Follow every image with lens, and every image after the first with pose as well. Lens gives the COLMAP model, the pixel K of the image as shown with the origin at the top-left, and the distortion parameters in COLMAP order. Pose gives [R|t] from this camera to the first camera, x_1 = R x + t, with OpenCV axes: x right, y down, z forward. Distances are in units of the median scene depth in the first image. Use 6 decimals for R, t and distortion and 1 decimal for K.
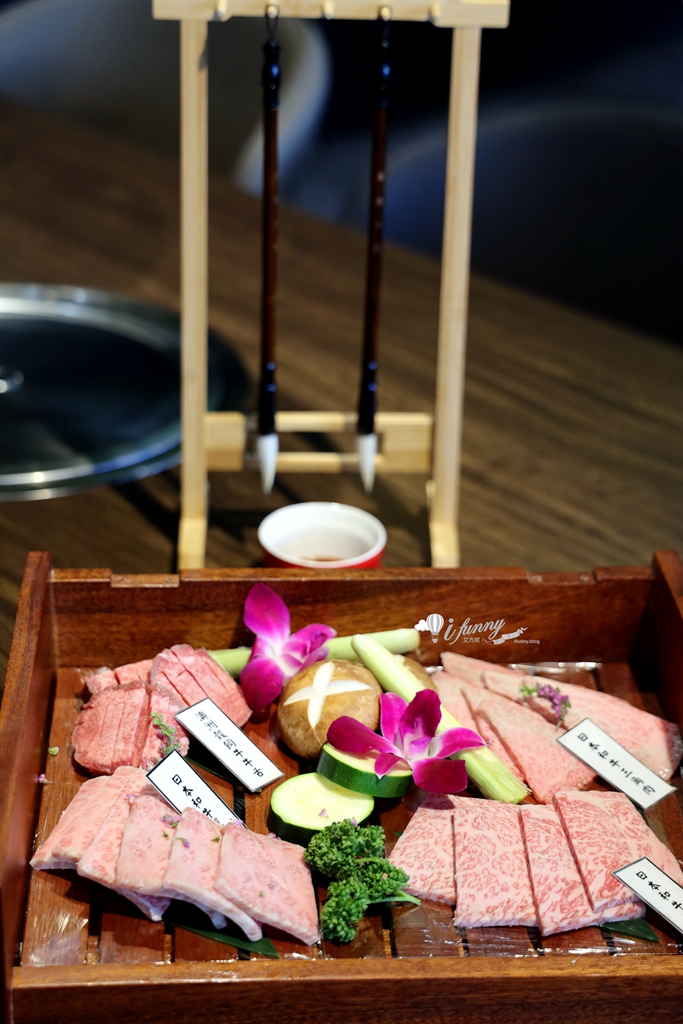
lens RADIAL K [[1892.3, 0, 312.9], [0, 1892.3, 549.1], [0, 0, 1]] dist [0.117608, 0.000000]
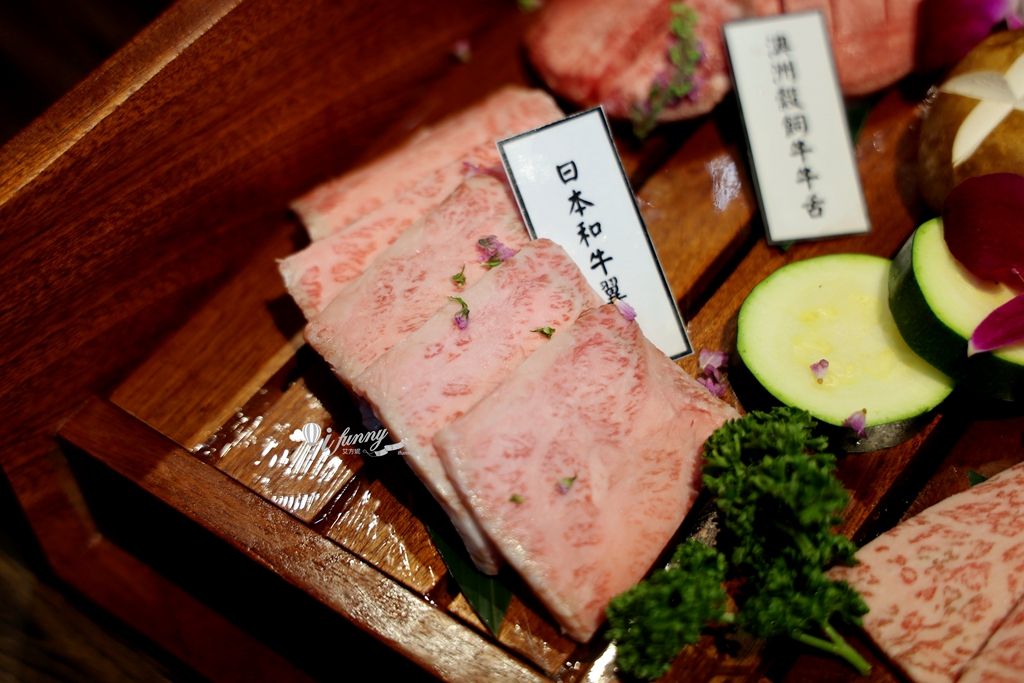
lens RADIAL K [[1892.3, 0, 513.0], [0, 1892.3, 335.7], [0, 0, 1]] dist [0.117608, 0.000000]
pose [[0.761340, 0.444386, -0.472104, 0.160663], [-0.219466, 0.861812, 0.457291, -0.057127], [0.610078, -0.244543, 0.753660, 0.628534]]
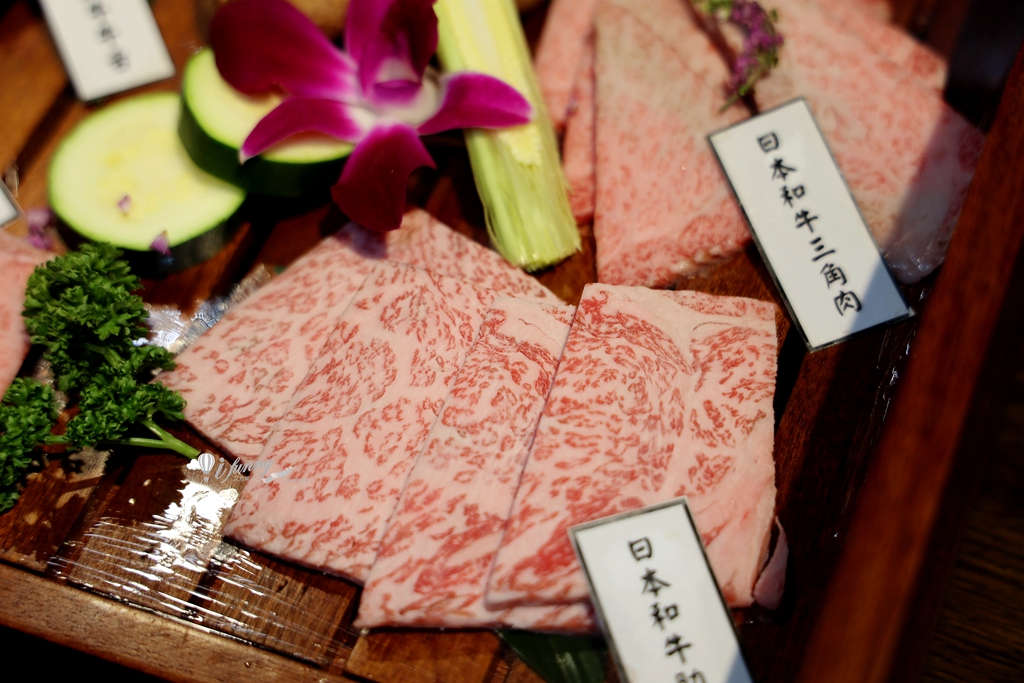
lens RADIAL K [[1892.3, 0, 506.5], [0, 1892.3, 339.2], [0, 0, 1]] dist [0.117608, 0.000000]
pose [[0.902188, 0.283687, -0.324929, 0.267276], [-0.105060, 0.875129, 0.472347, -0.072867], [0.418354, -0.392009, 0.819335, 0.634521]]
